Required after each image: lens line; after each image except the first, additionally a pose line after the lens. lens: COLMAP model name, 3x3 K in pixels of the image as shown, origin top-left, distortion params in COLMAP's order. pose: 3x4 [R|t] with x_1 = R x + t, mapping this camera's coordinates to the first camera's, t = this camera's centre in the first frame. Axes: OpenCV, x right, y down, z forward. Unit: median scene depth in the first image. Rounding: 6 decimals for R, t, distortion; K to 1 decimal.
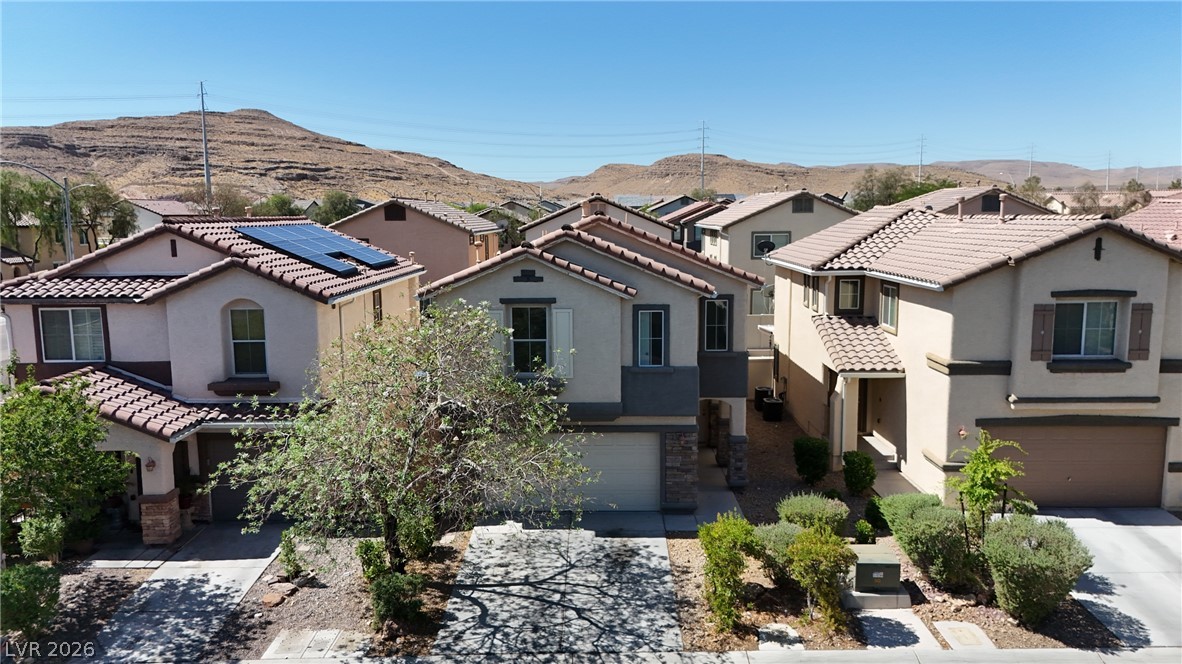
lens RADIAL K [[873.6, 0, 588.2], [0, 873.6, 328.5], [0, 0, 1]] dist [0.071144, -0.051756]
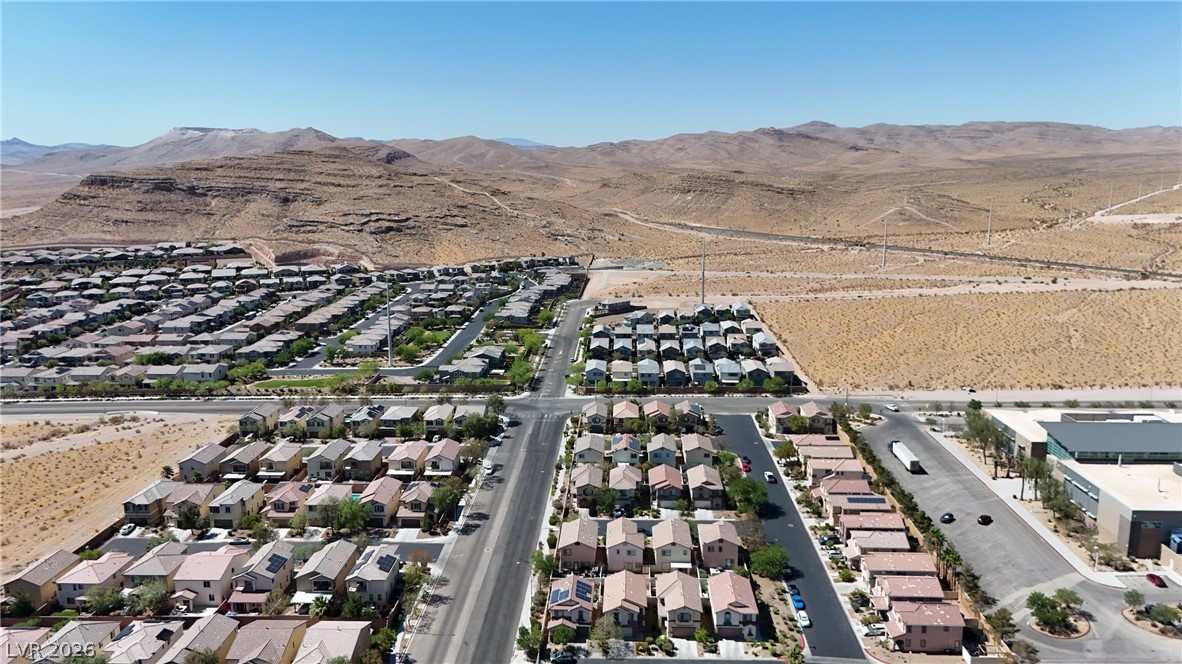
lens RADIAL K [[873.6, 0, 589.2], [0, 873.6, 336.3], [0, 0, 1]] dist [0.071144, -0.051756]
pose [[0.999469, 0.010510, -0.030853, -0.002694], [-0.008464, 0.997802, 0.065727, -0.089187], [0.031476, -0.065431, 0.997361, -0.199758]]
